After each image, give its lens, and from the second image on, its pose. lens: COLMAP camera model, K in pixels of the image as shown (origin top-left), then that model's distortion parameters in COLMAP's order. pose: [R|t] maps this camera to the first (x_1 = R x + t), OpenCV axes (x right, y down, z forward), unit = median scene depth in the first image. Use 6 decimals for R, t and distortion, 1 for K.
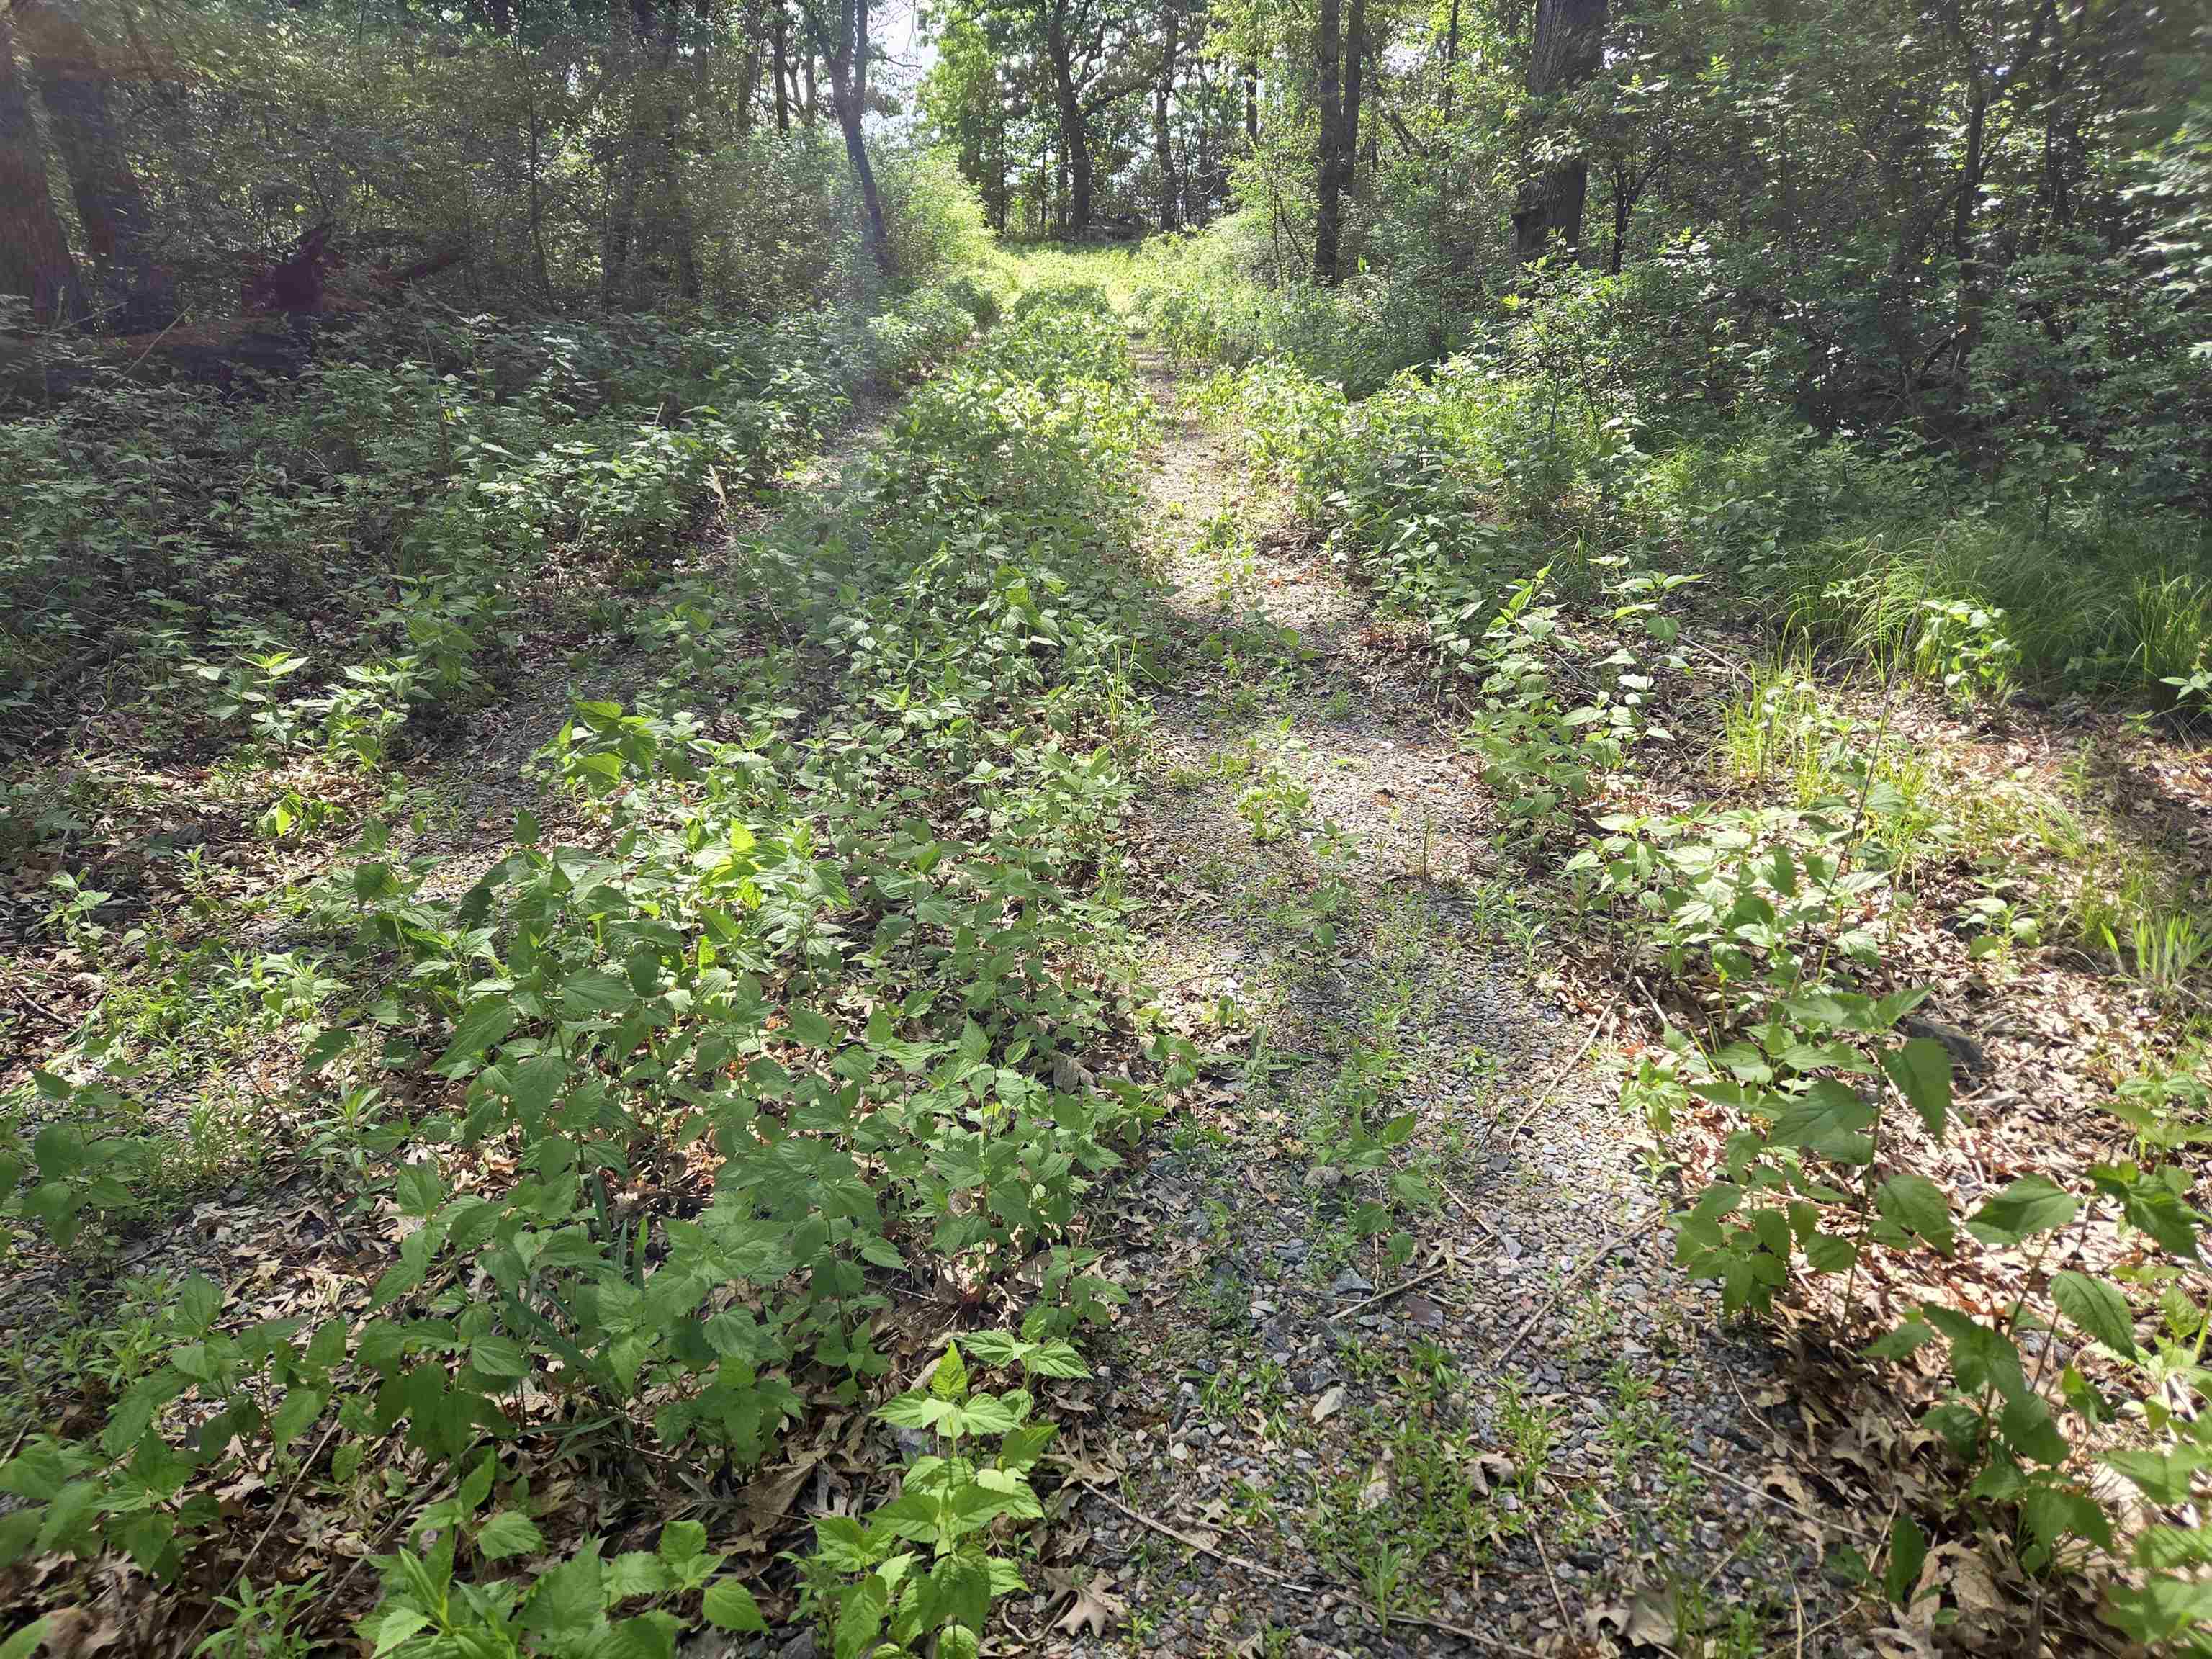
lens RADIAL K [[1441.6, 0, 1107.5], [0, 1441.6, 853.4], [0, 0, 1]] dist [0.068590, -0.057826]
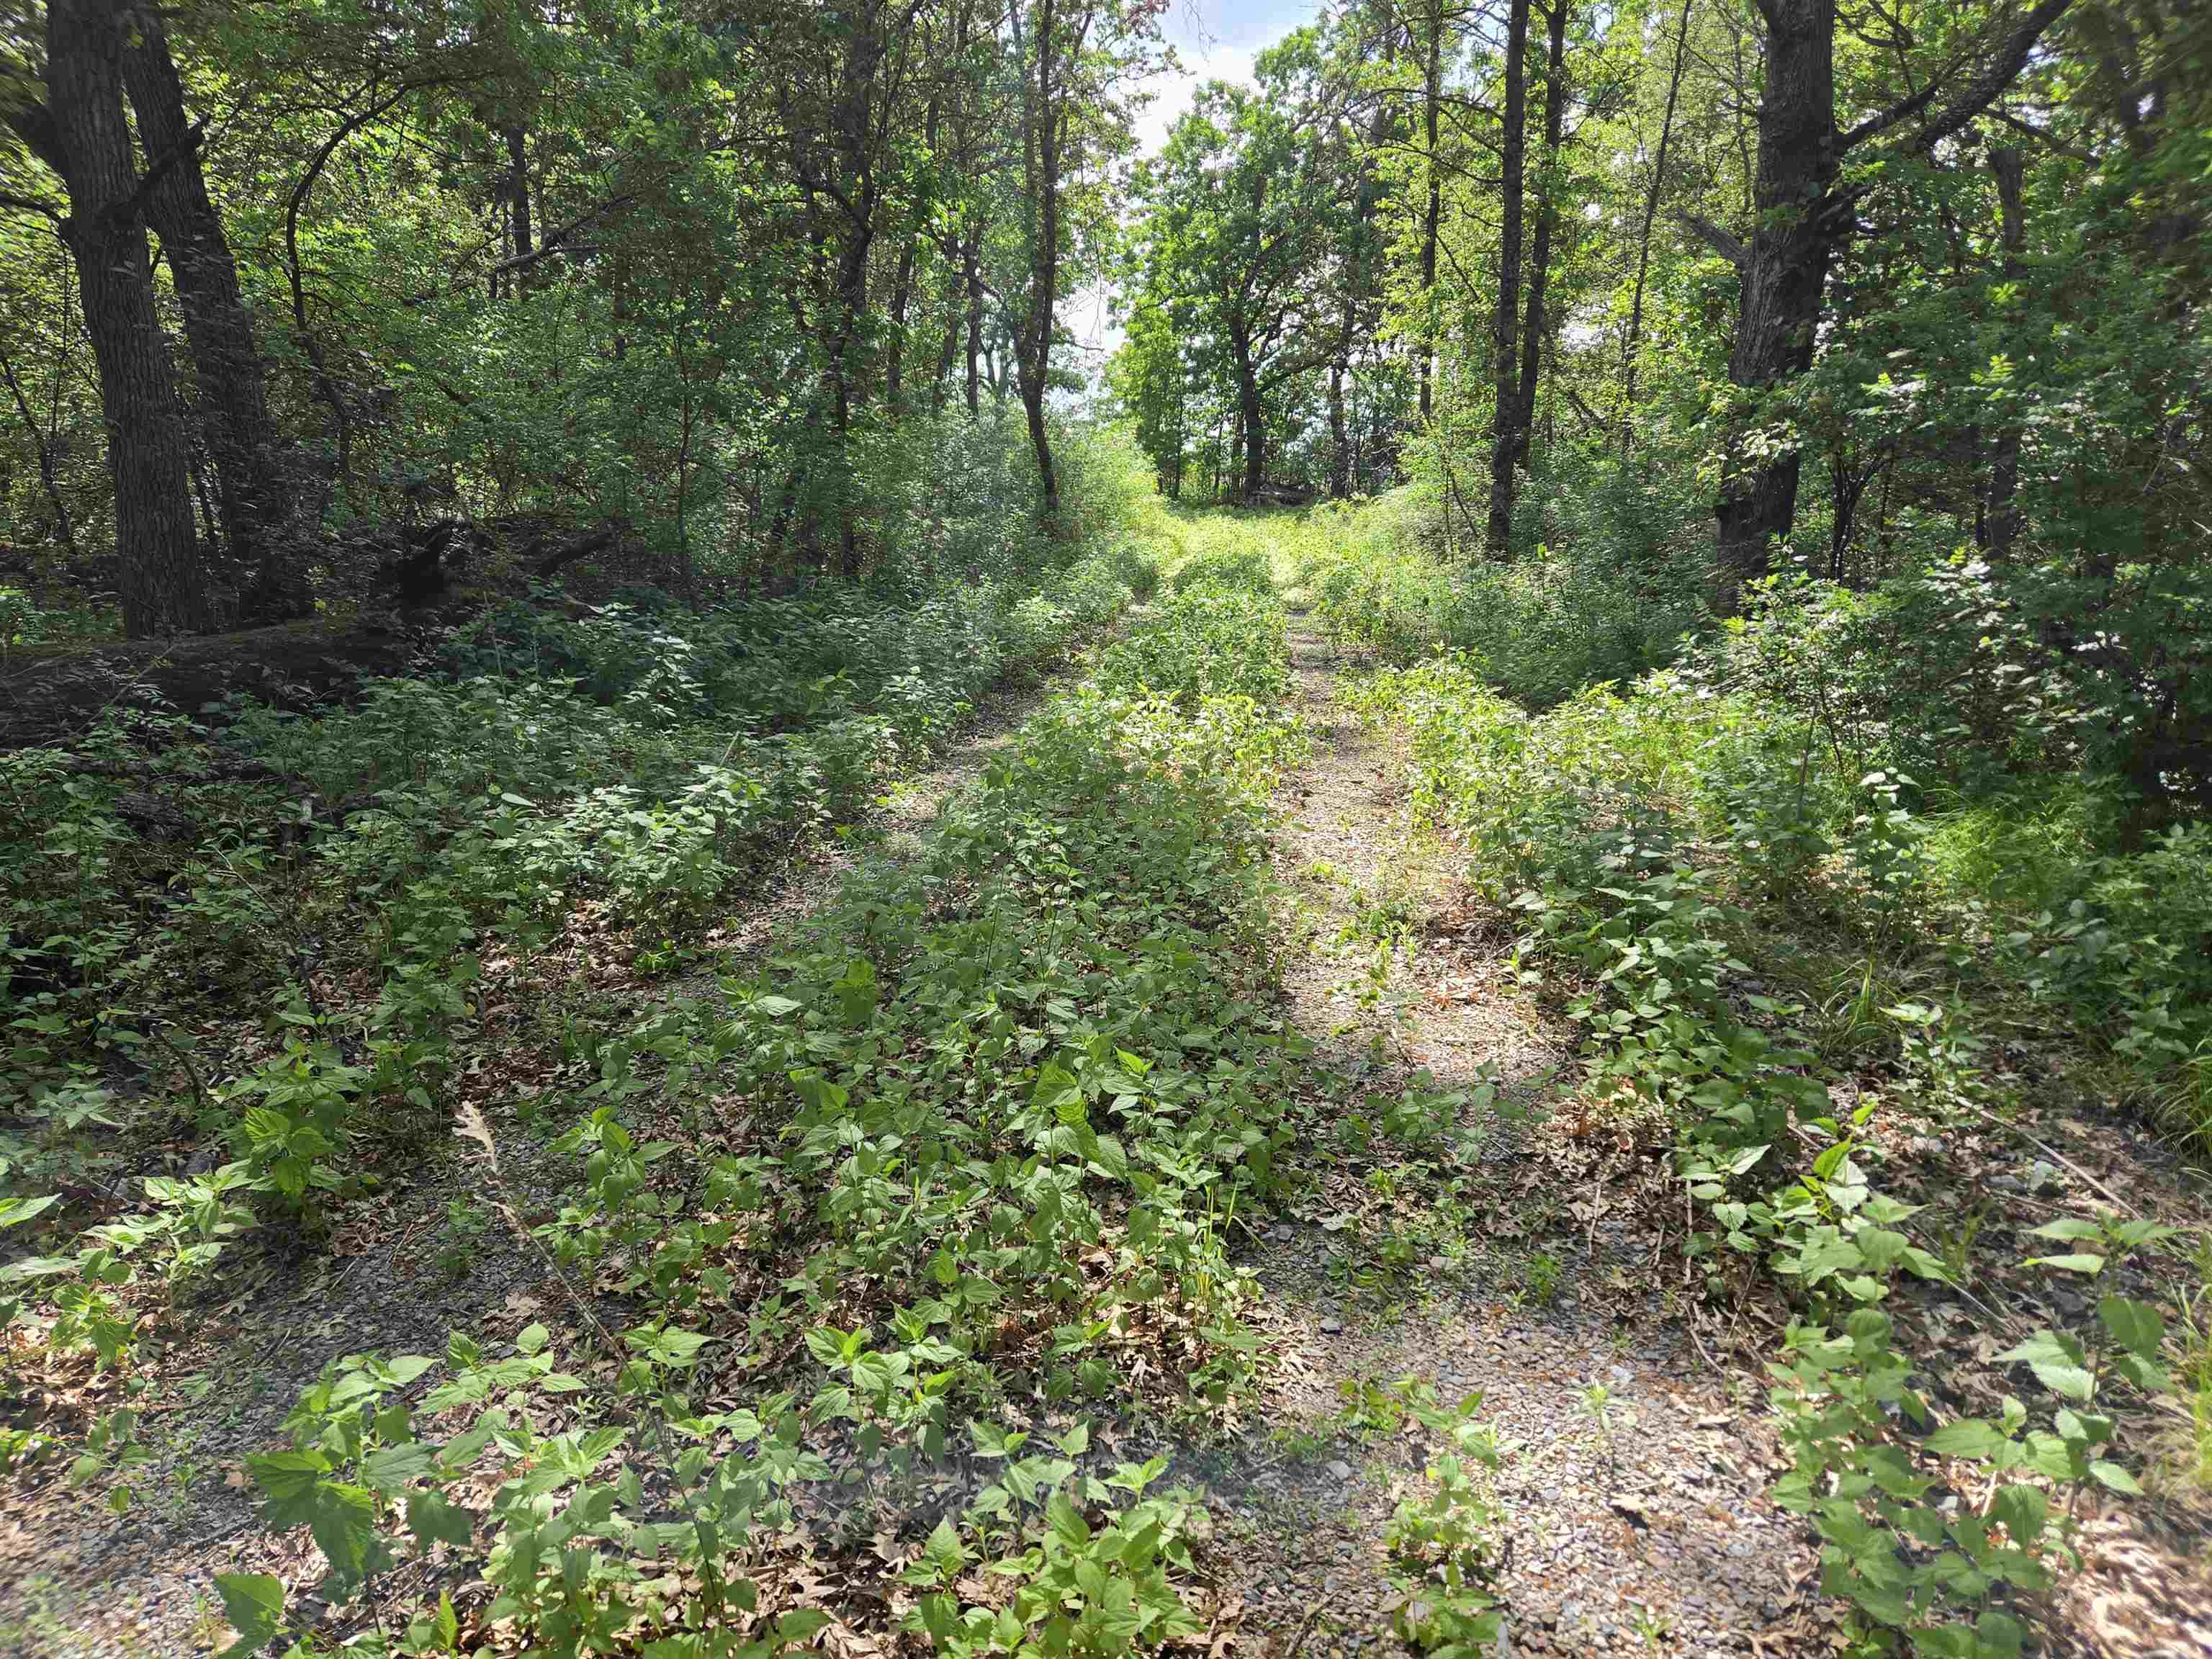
lens RADIAL K [[1297.3, 0, 1121.4], [0, 1297.3, 823.8], [0, 0, 1]] dist [0.059933, -0.038769]
pose [[0.991912, 0.041460, -0.119967, 0.030819], [-0.056899, 0.990106, -0.128270, -0.225727], [0.113462, 0.134058, 0.984457, 0.348266]]
